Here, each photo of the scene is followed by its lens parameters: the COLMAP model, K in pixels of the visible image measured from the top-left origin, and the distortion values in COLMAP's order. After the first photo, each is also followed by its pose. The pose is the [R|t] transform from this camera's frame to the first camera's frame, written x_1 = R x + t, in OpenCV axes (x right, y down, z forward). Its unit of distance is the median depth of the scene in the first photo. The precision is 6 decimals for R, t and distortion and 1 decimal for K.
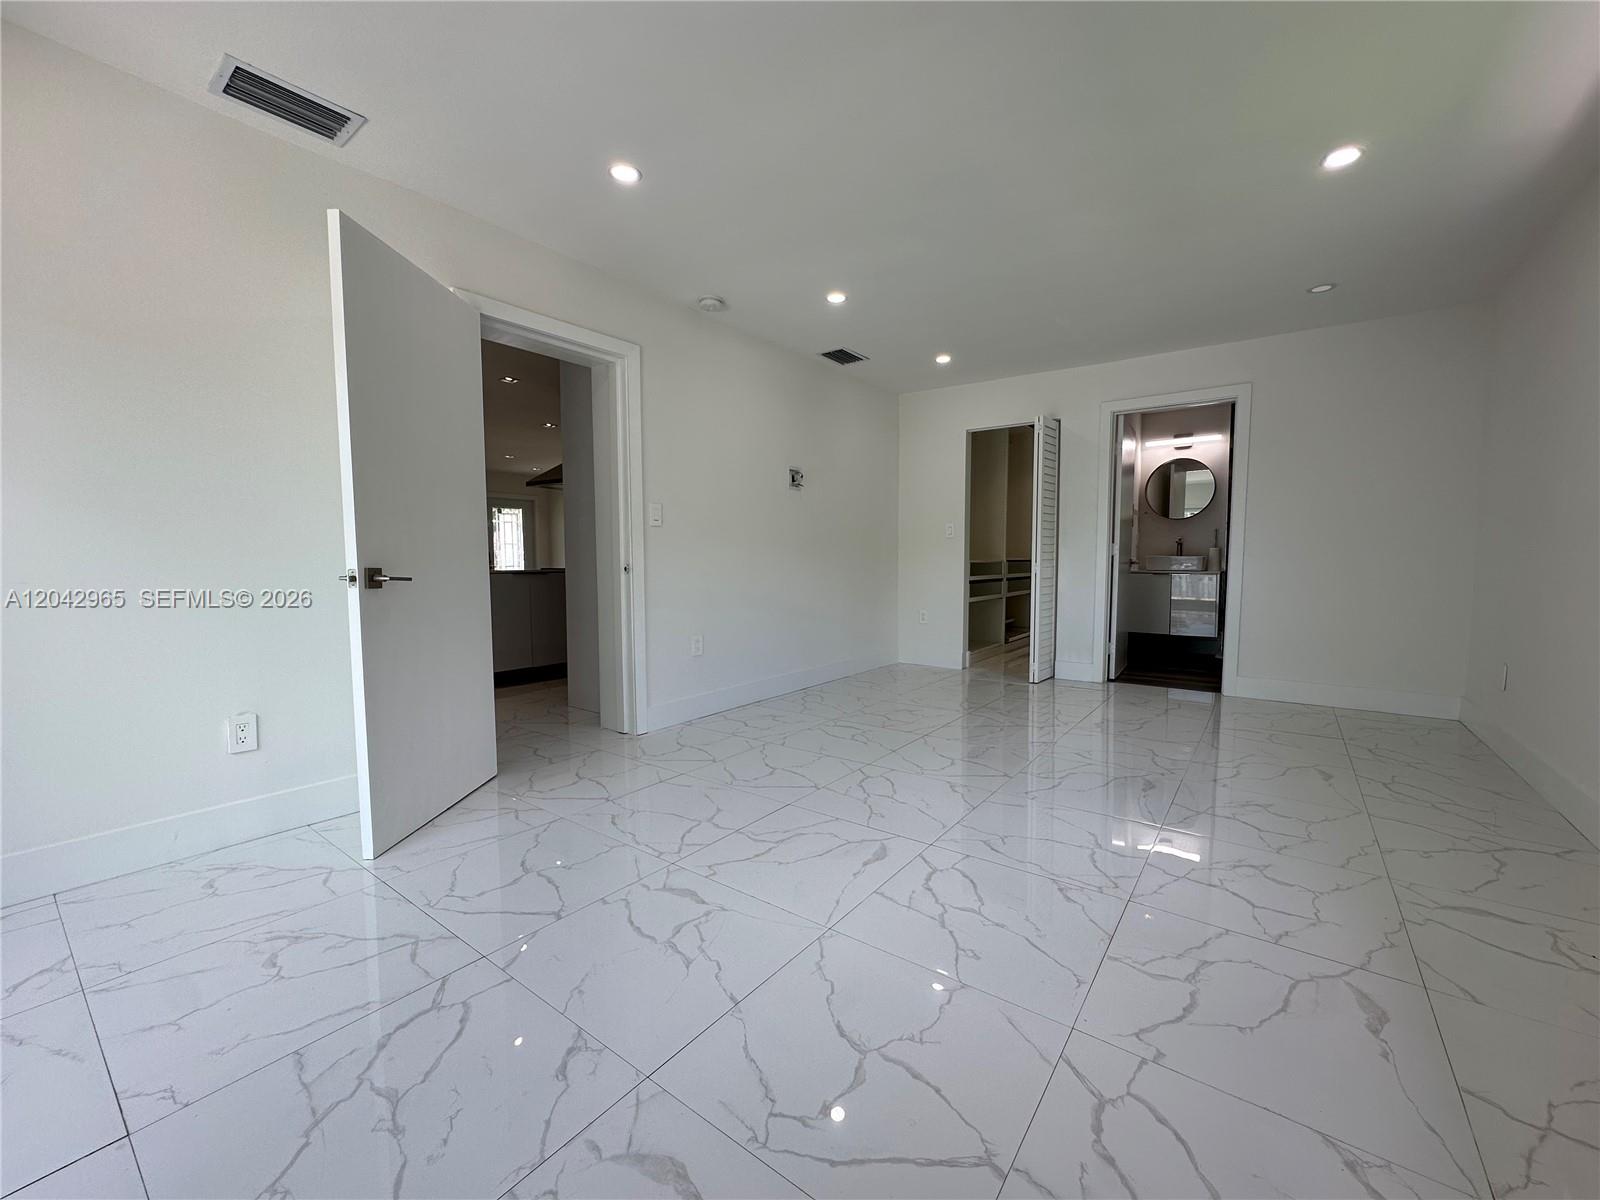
lens RADIAL K [[640.3, 0, 803.7], [0, 640.3, 589.6], [0, 0, 1]] dist [-0.005037, 0.000738]
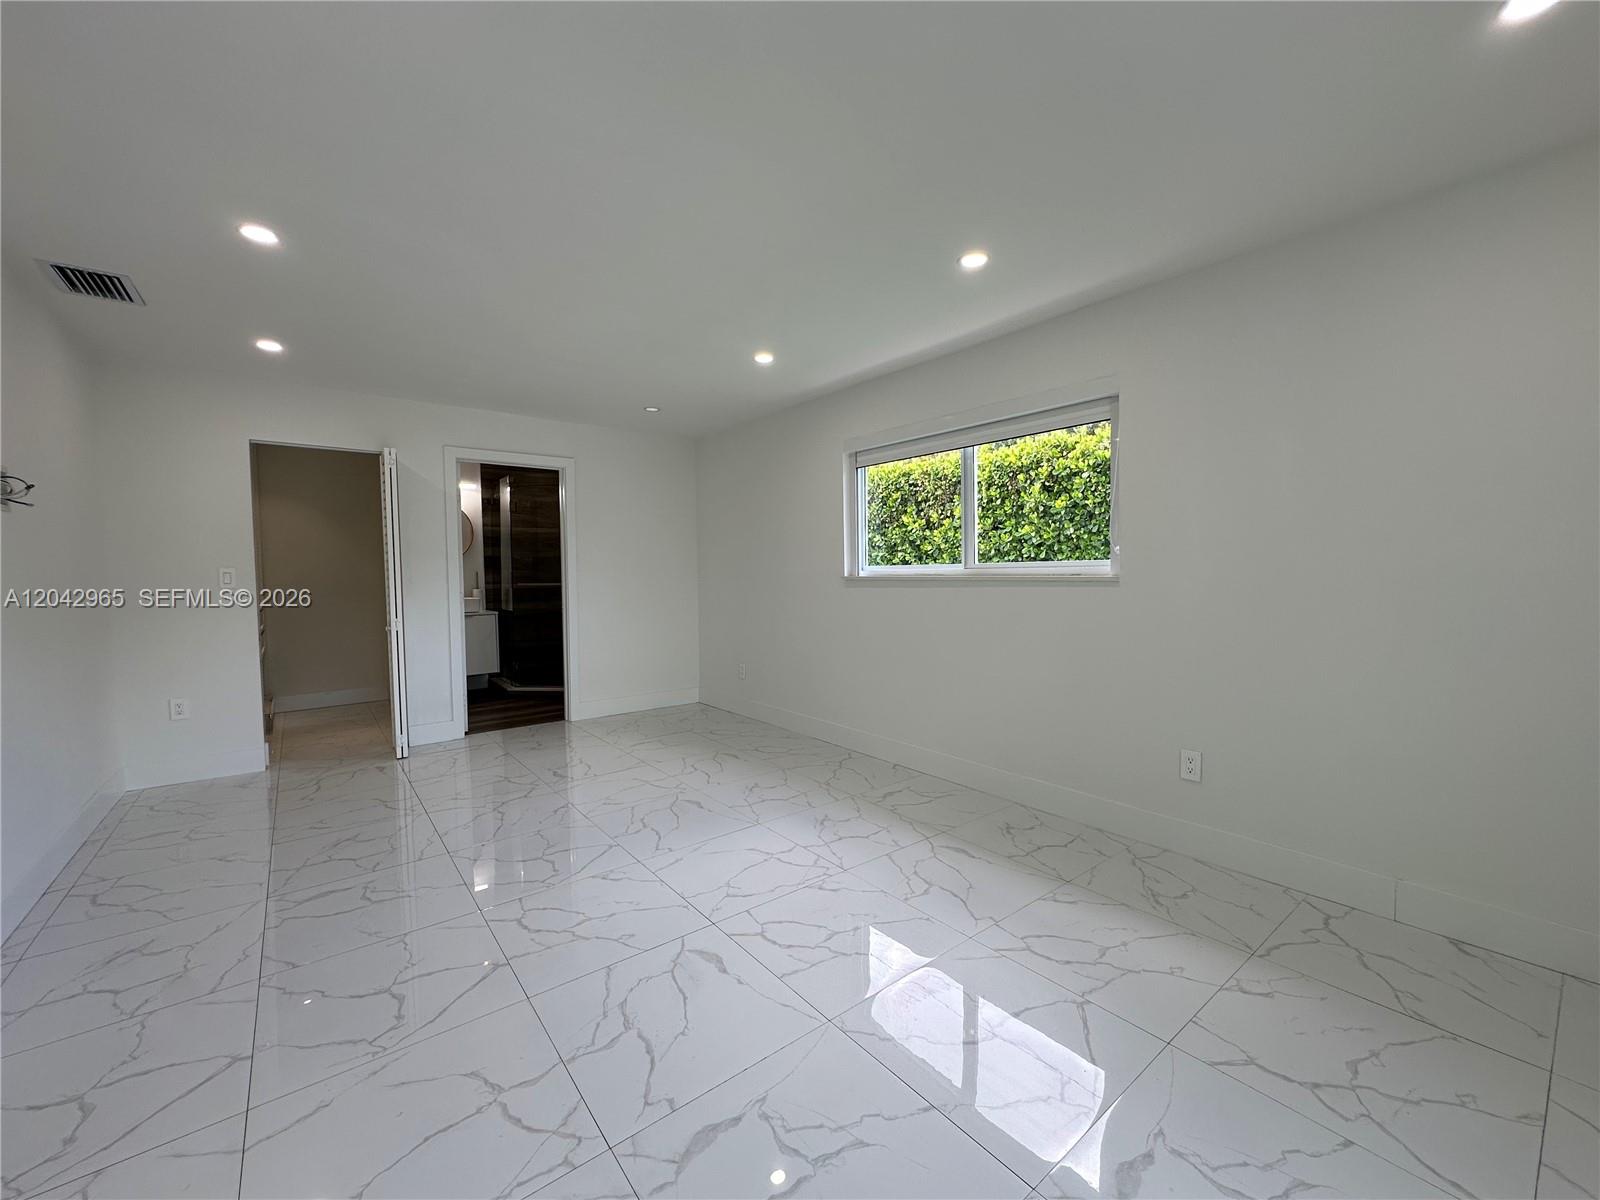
lens RADIAL K [[640.3, 0, 794.6], [0, 640.3, 592.0], [0, 0, 1]] dist [-0.005037, 0.000738]
pose [[0.266977, -0.033081, 0.963135, -0.621175], [0.061491, 0.997959, 0.017232, -0.115773], [-0.961739, 0.054624, 0.268466, 0.493694]]
